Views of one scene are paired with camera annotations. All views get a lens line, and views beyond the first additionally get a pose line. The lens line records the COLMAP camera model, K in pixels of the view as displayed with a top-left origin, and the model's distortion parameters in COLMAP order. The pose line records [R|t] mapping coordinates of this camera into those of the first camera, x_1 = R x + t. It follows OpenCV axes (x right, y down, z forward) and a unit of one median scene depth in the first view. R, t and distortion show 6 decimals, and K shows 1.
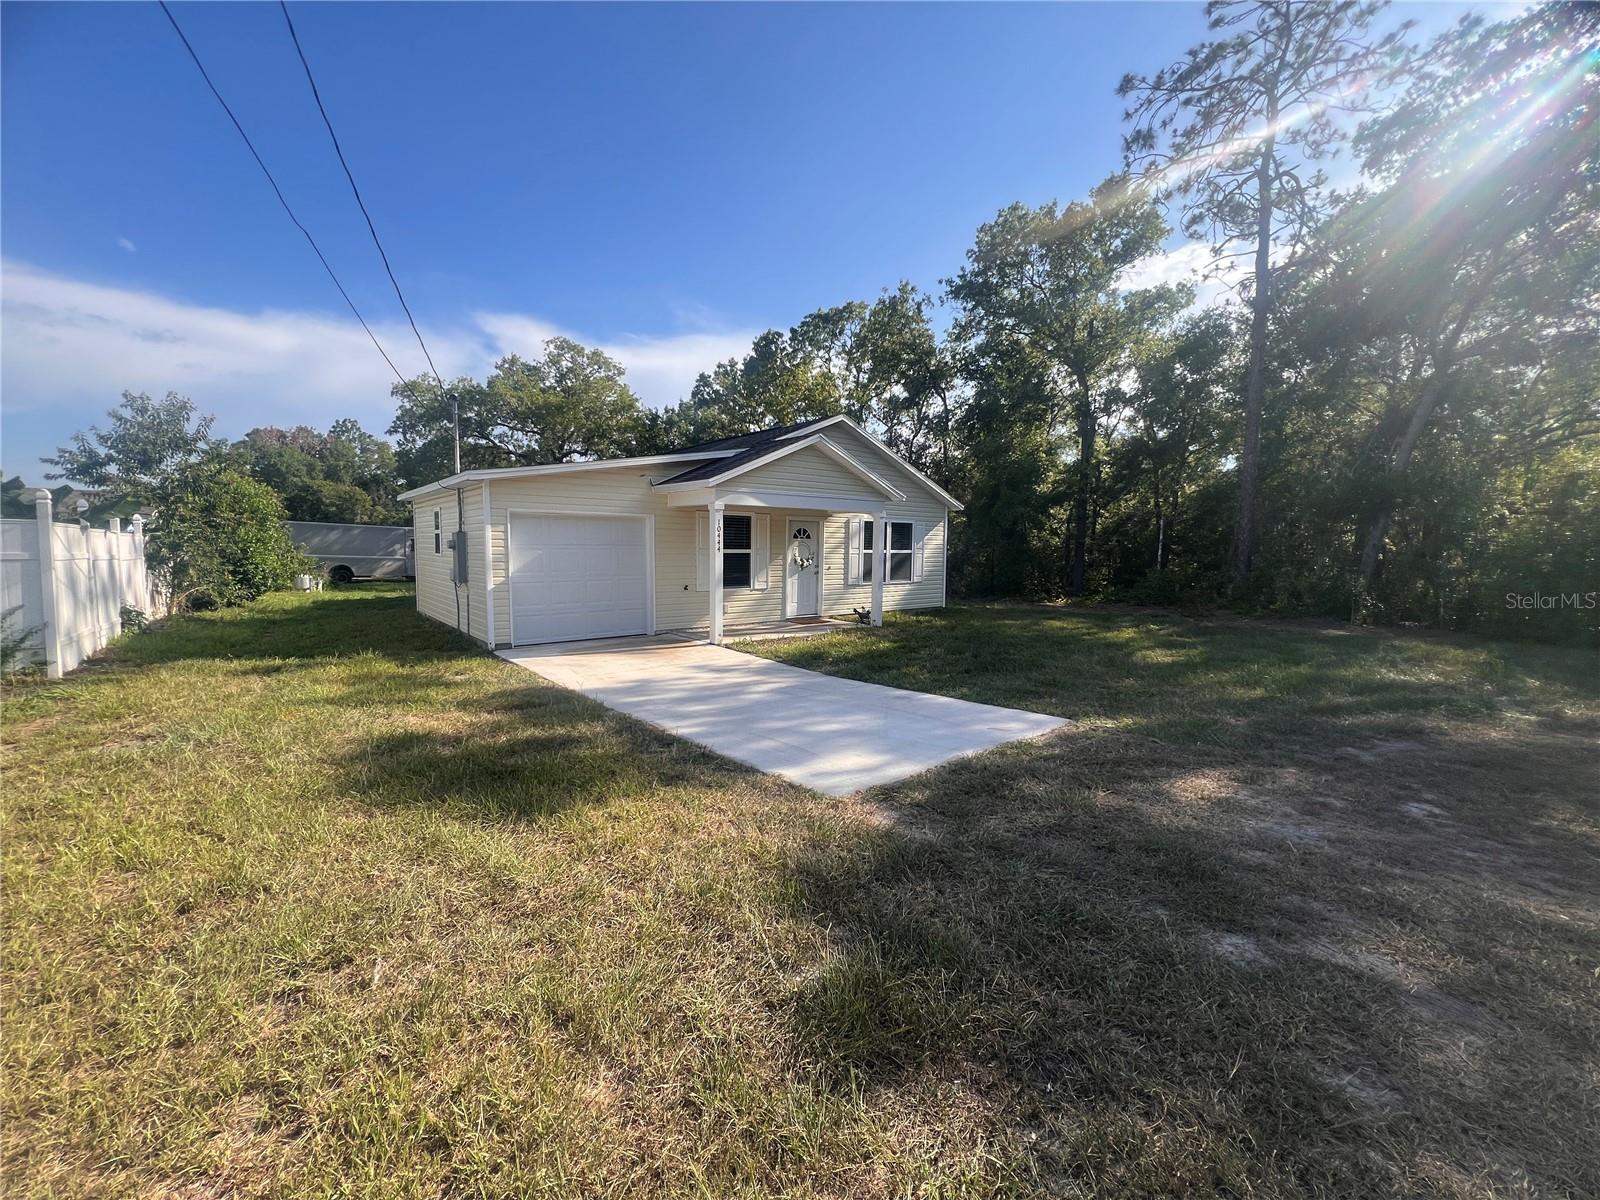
lens RADIAL K [[641.7, 0, 798.6], [0, 641.7, 596.2], [0, 0, 1]] dist [-0.002549, -0.000049]
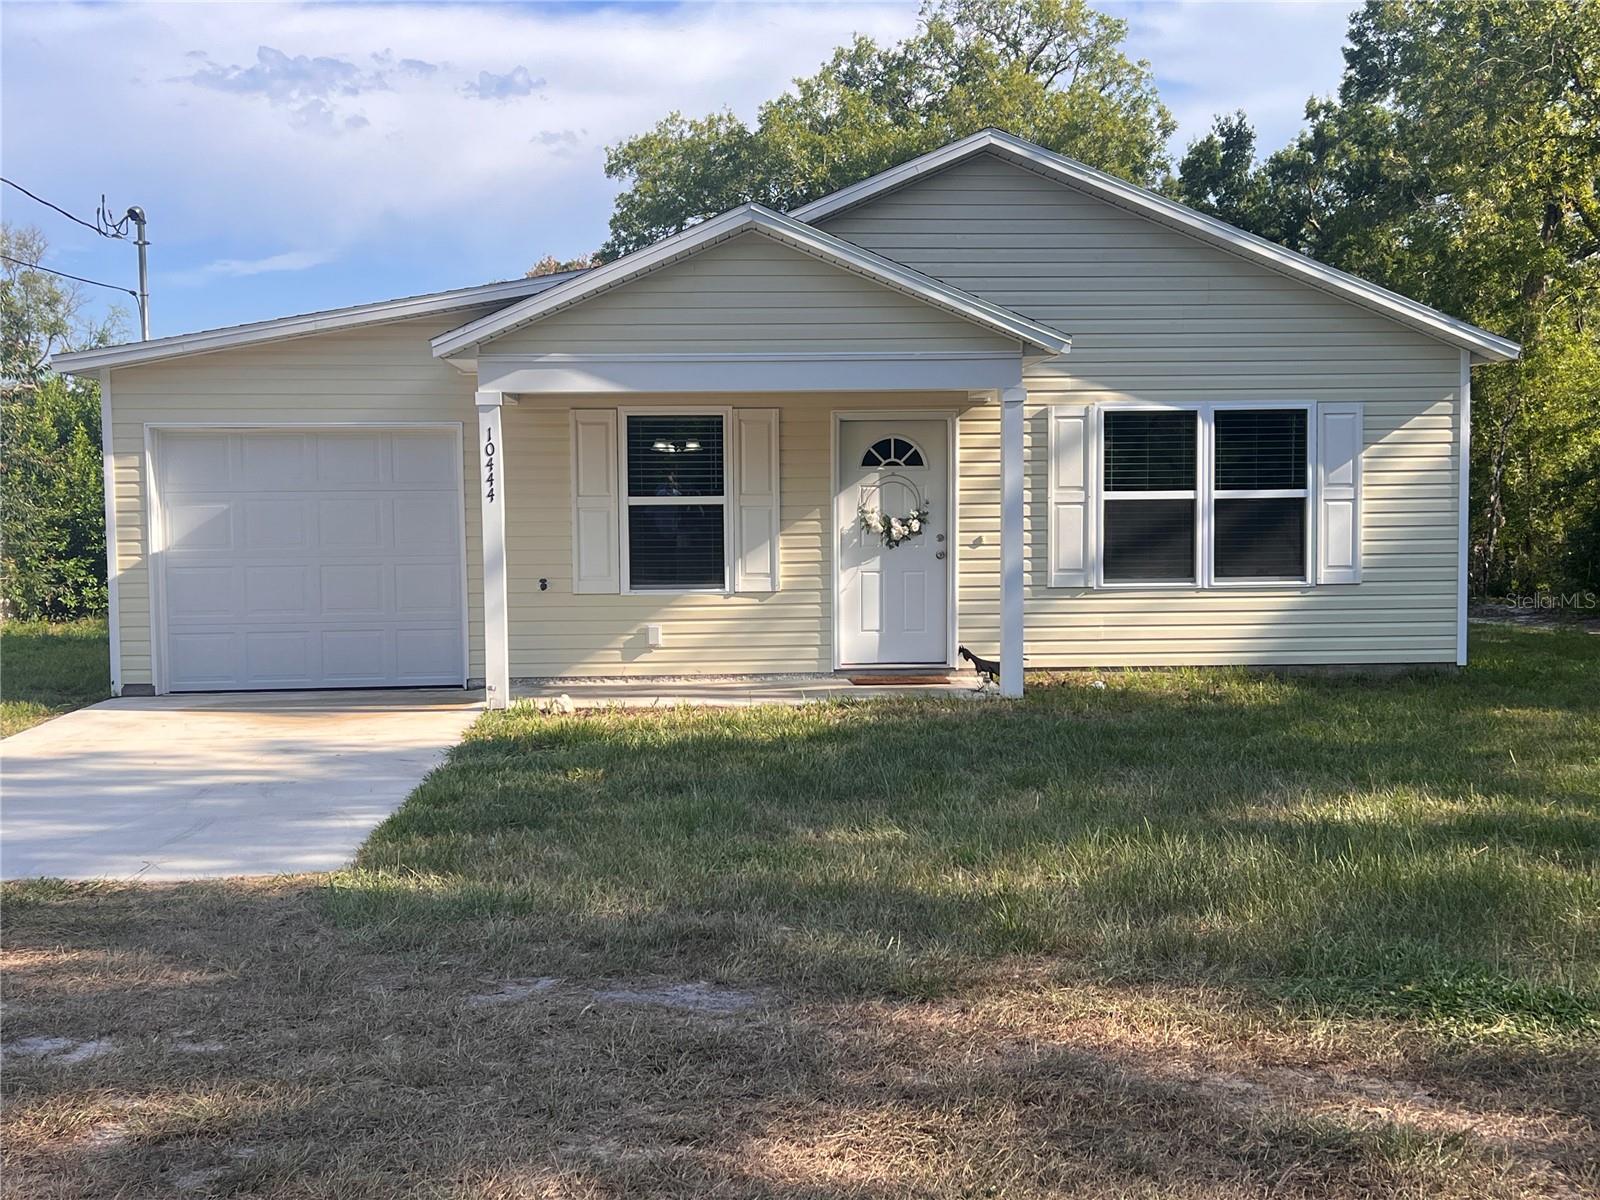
lens RADIAL K [[1826.9, 0, 799.7], [0, 1826.9, 603.7], [0, 0, 1]] dist [0.057692, 0.000000]
pose [[0.812300, 0.017027, -0.582992, 0.592369], [-0.029451, 0.999496, -0.011843, 0.008024], [0.582496, 0.026790, 0.812392, 0.072309]]
